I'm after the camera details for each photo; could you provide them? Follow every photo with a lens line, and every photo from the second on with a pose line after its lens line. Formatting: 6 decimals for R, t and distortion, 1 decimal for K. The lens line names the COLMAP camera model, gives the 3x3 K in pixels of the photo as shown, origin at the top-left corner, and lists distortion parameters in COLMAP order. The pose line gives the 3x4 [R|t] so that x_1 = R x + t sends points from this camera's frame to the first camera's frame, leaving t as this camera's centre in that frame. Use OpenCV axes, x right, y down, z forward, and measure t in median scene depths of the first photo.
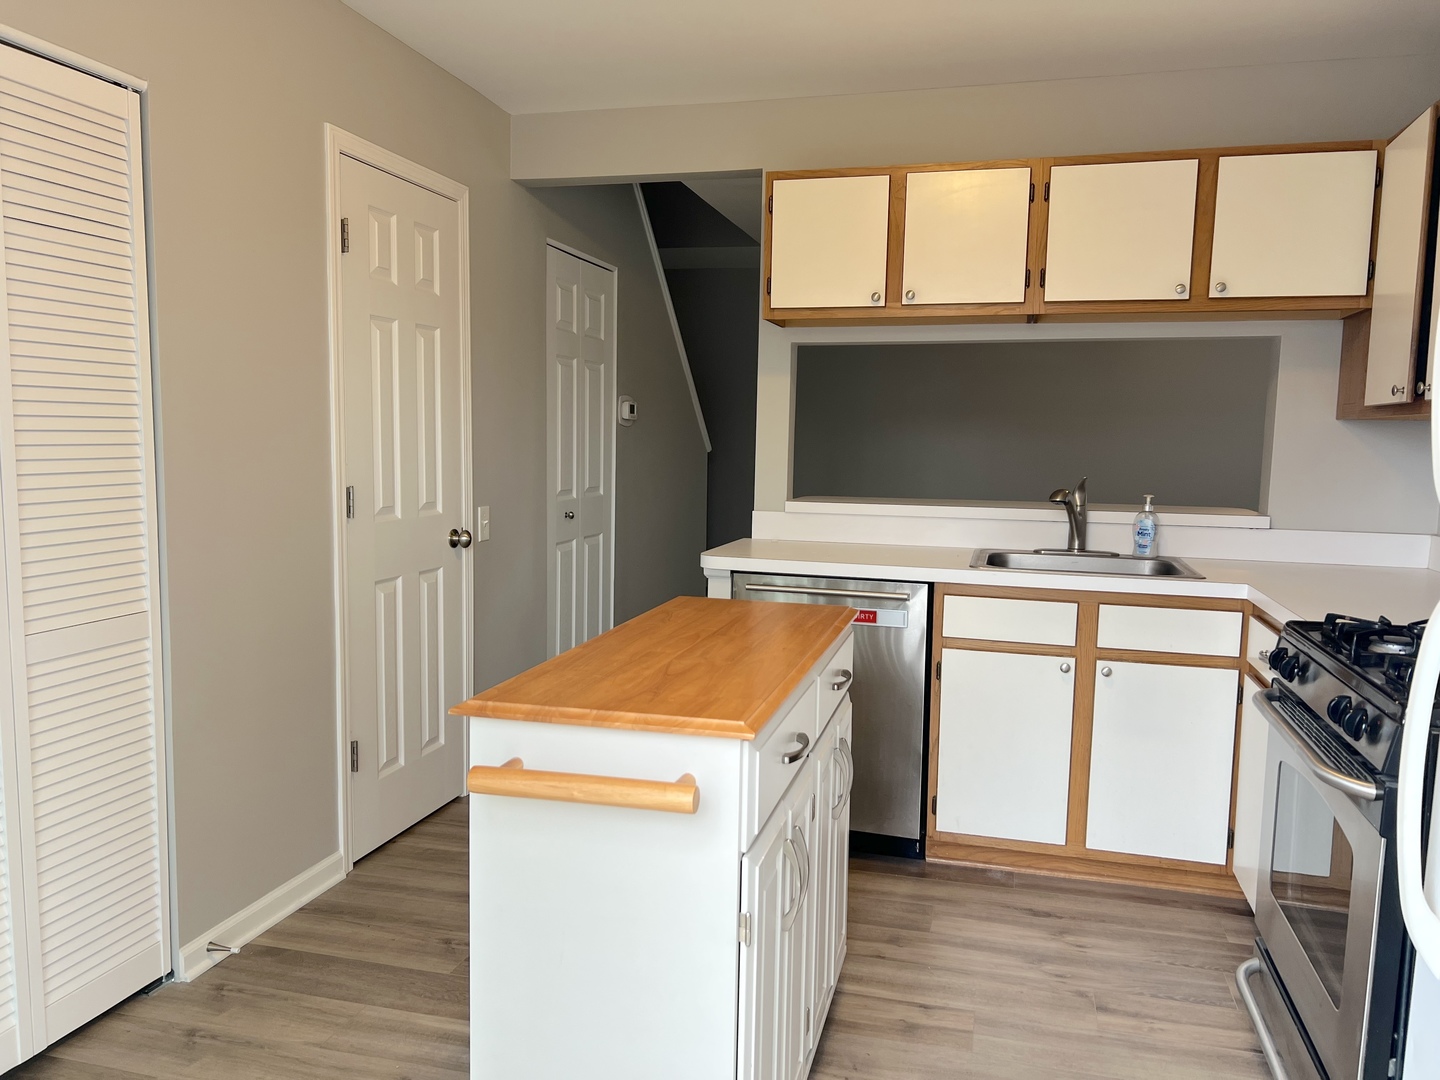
lens RADIAL K [[1082.9, 0, 706.8], [0, 1082.9, 540.6], [0, 0, 1]] dist [0.060290, -0.060575]
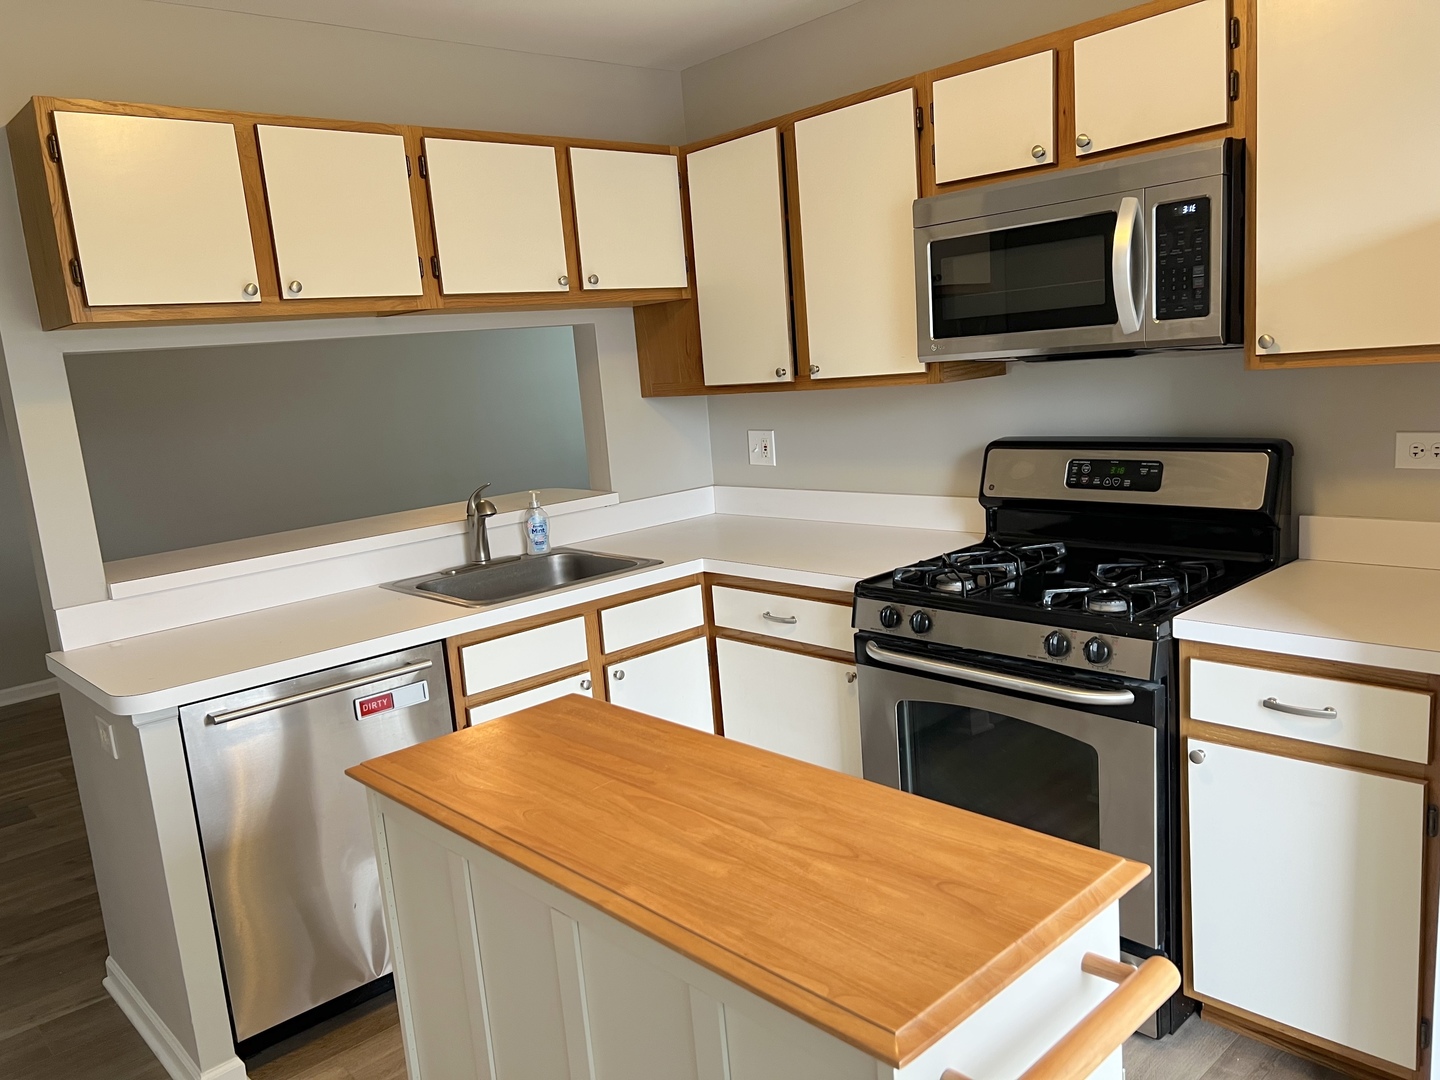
lens RADIAL K [[1082.9, 0, 713.8], [0, 1082.9, 548.0], [0, 0, 1]] dist [0.060290, -0.060575]
pose [[0.527629, -0.211978, 0.822601, -0.343882], [0.175771, 0.974651, 0.138418, -0.104347], [-0.831091, 0.071556, 0.551514, 0.353324]]
